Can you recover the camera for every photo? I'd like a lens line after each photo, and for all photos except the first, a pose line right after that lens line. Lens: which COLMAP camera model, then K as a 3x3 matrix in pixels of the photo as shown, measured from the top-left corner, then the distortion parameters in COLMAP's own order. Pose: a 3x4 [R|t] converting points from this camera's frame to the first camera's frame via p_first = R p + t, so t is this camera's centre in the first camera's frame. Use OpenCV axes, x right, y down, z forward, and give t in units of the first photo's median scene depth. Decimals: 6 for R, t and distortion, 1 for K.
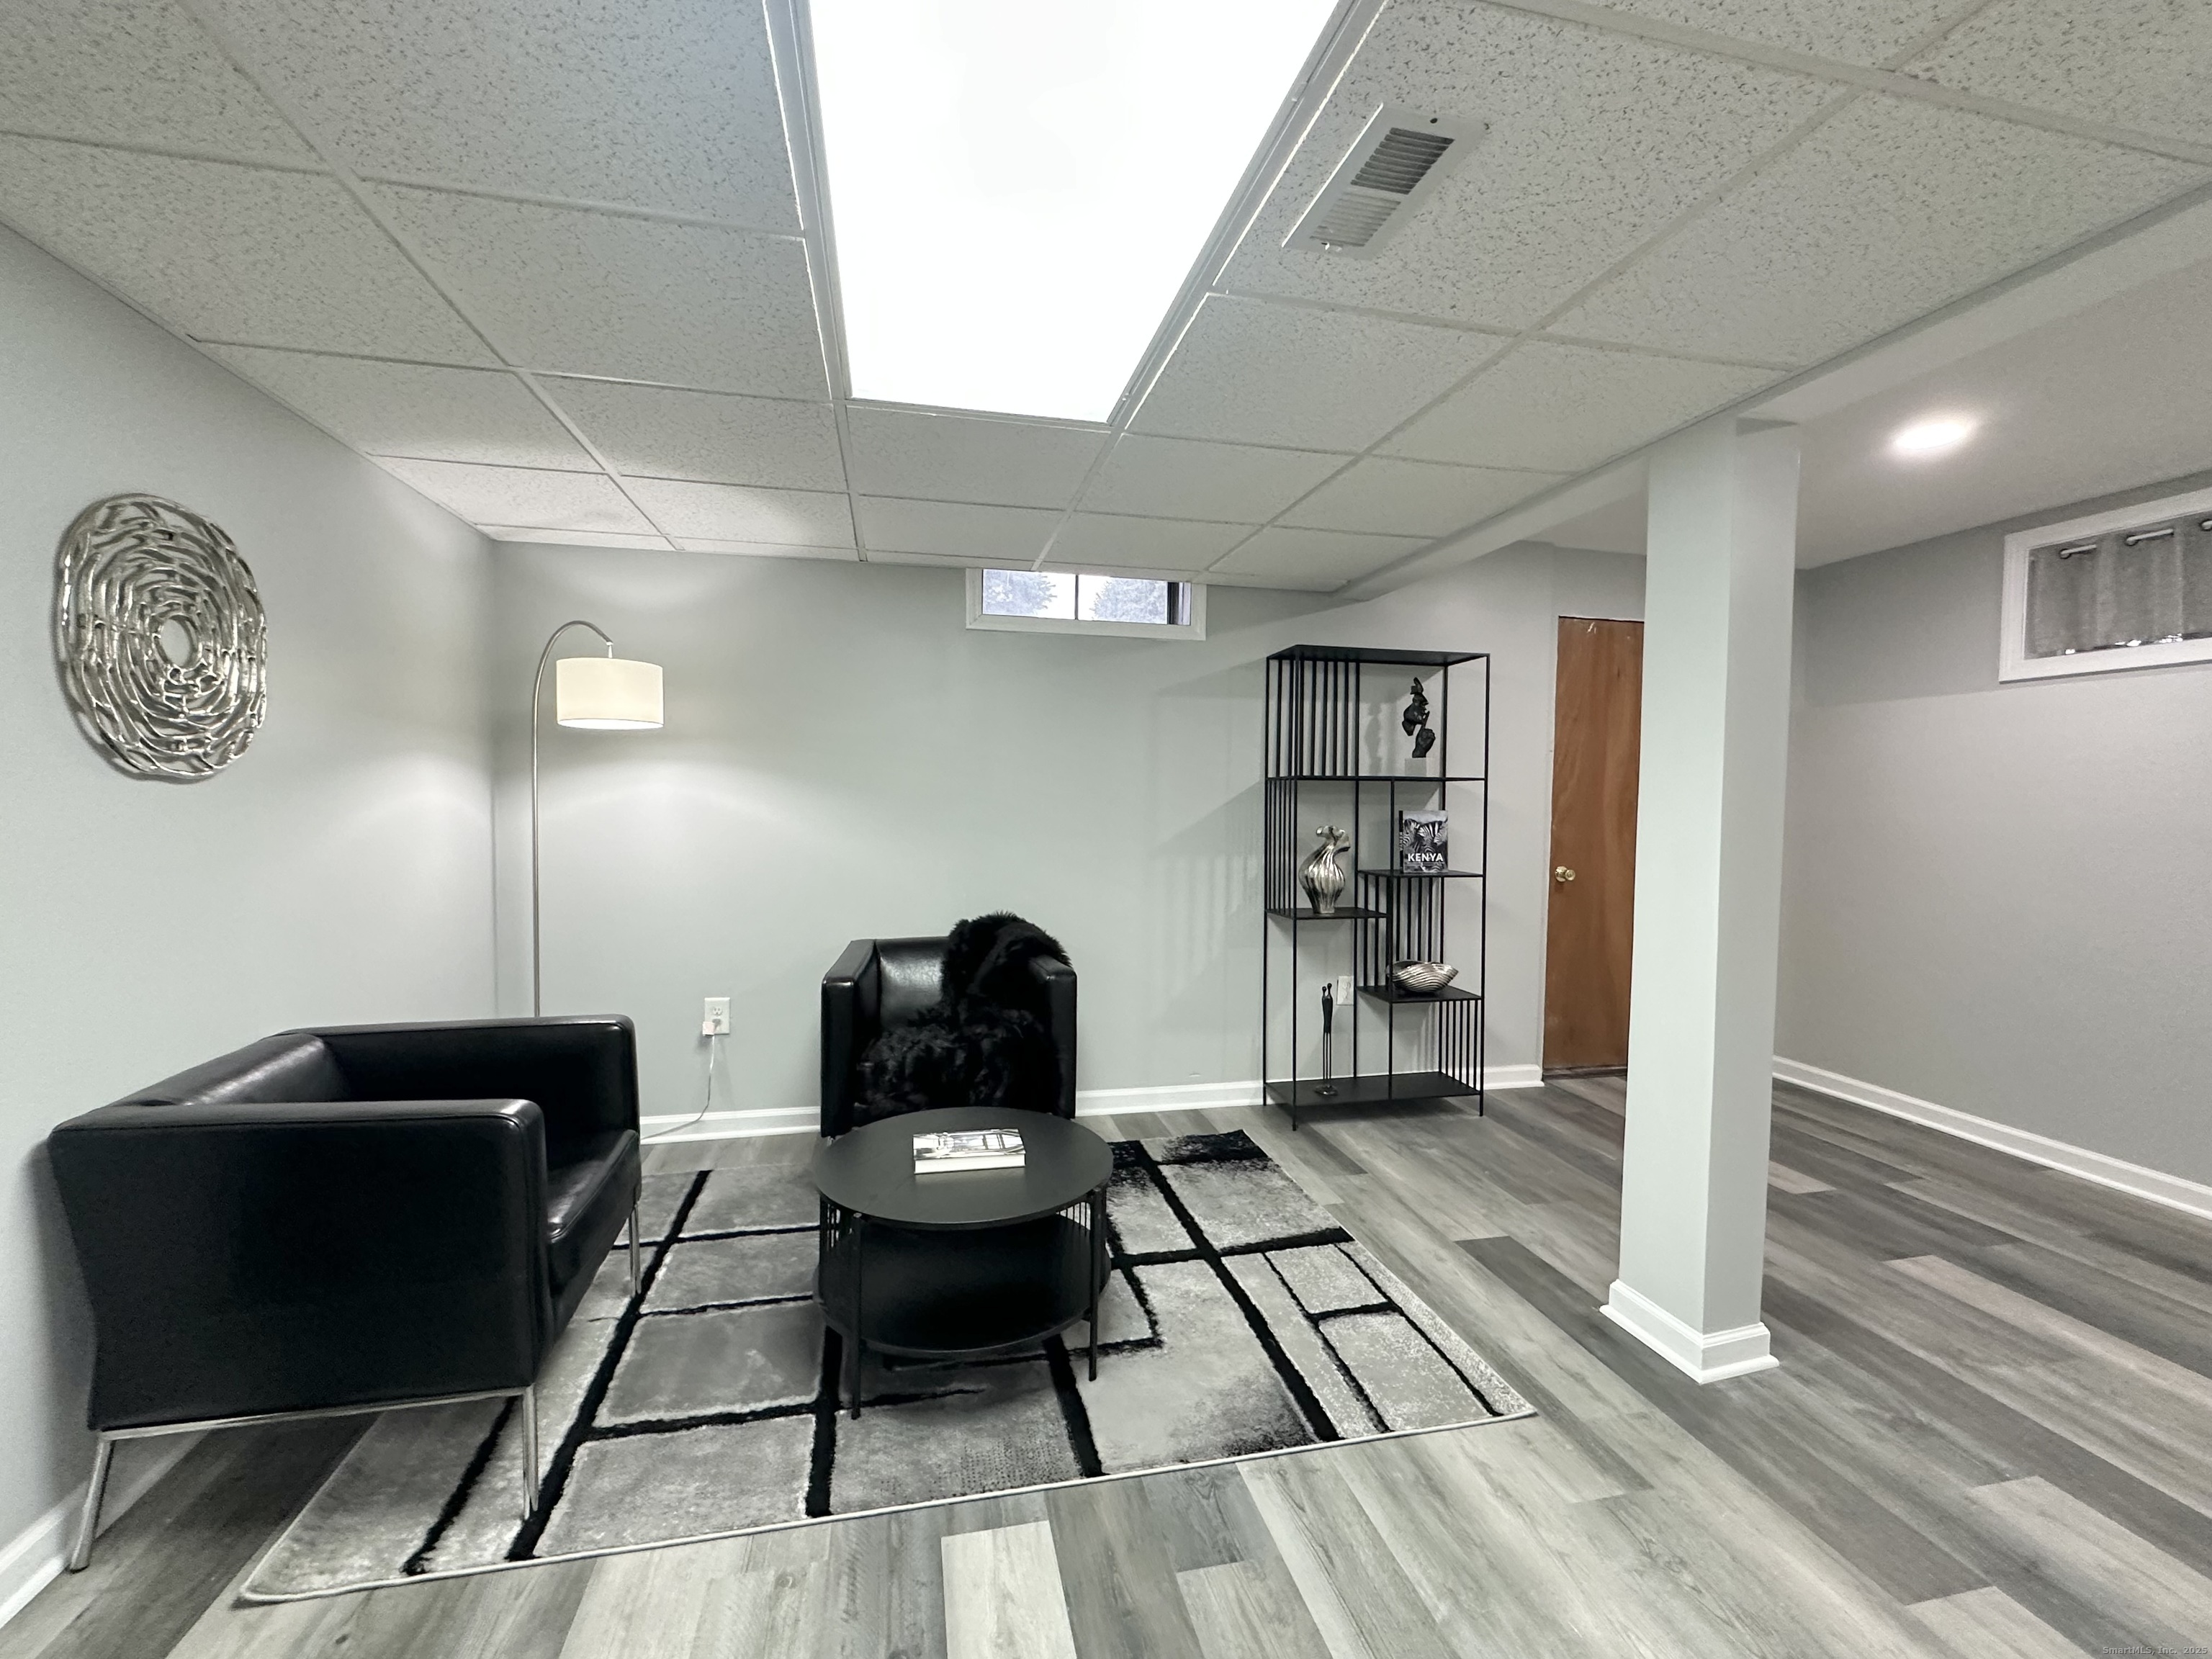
lens RADIAL K [[935.7, 0, 1108.4], [0, 935.7, 834.8], [0, 0, 1]] dist [-0.000581, 0.000423]
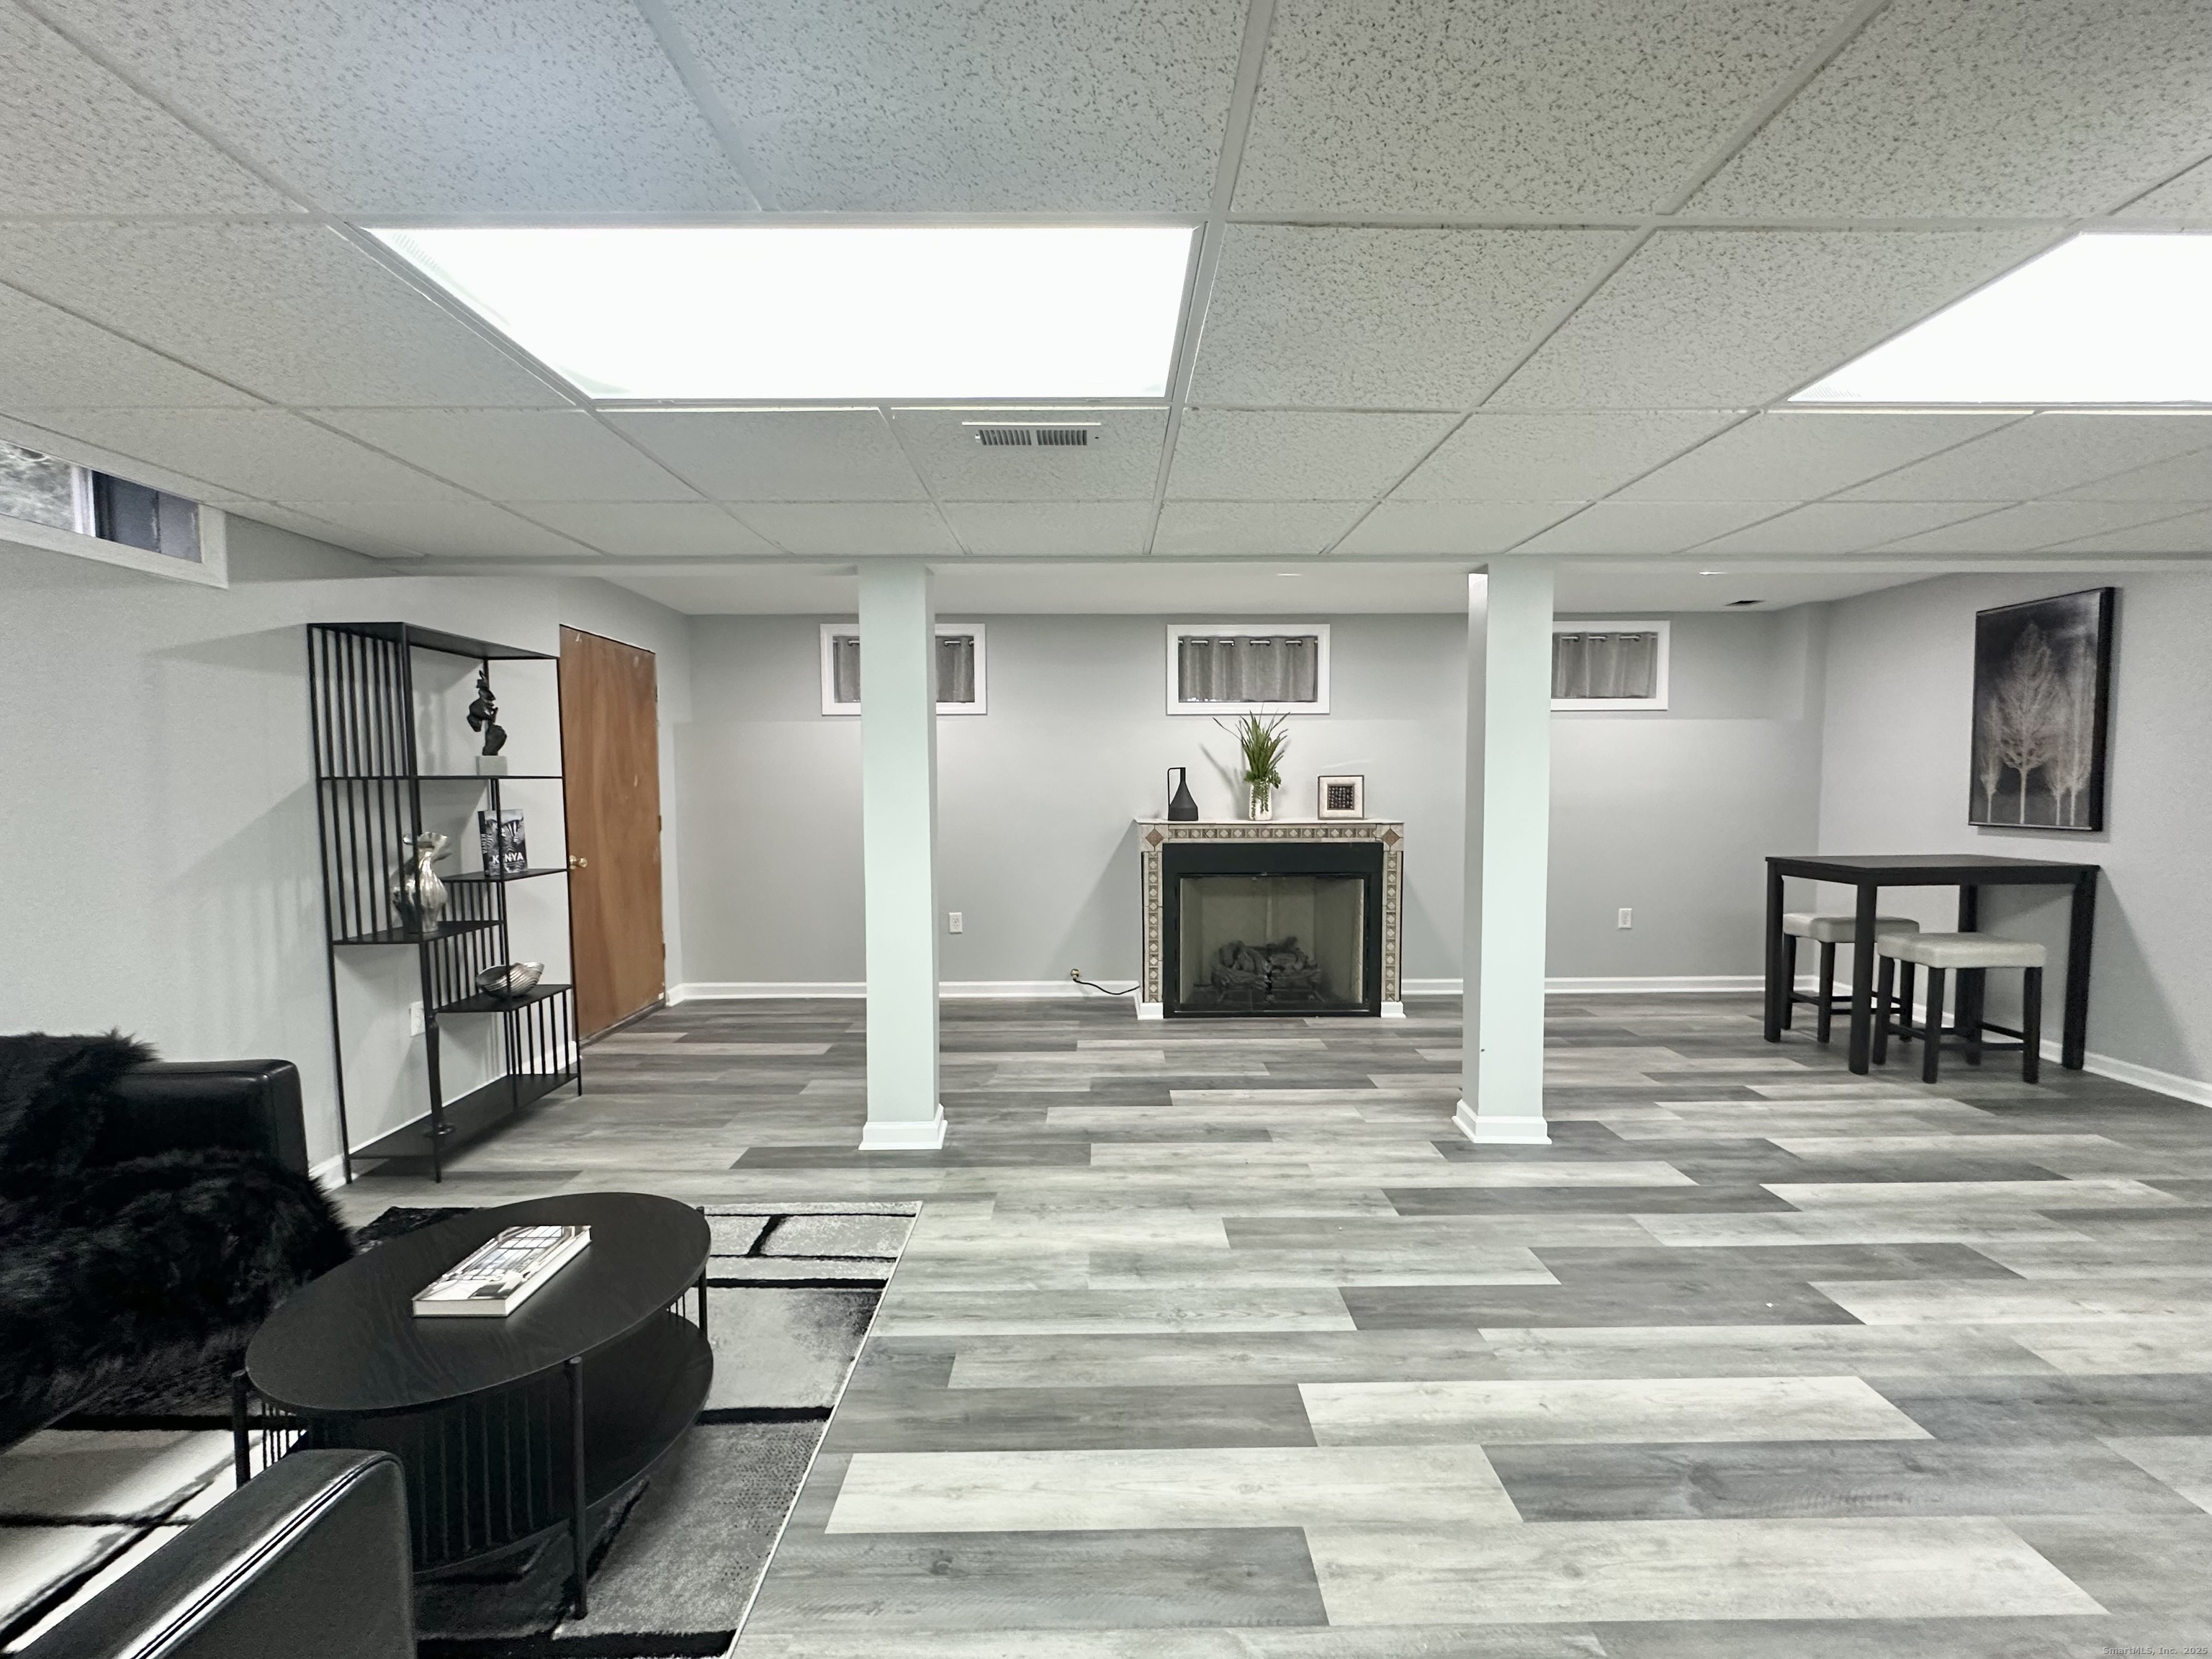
lens RADIAL K [[881.5, 0, 1106.9], [0, 881.5, 832.4], [0, 0, 1]] dist [-0.001949, 0.000628]
pose [[0.208001, -0.068150, 0.975751, -0.604257], [0.045450, 0.997166, 0.059957, -0.041146], [-0.977072, 0.031877, 0.210509, 0.276008]]
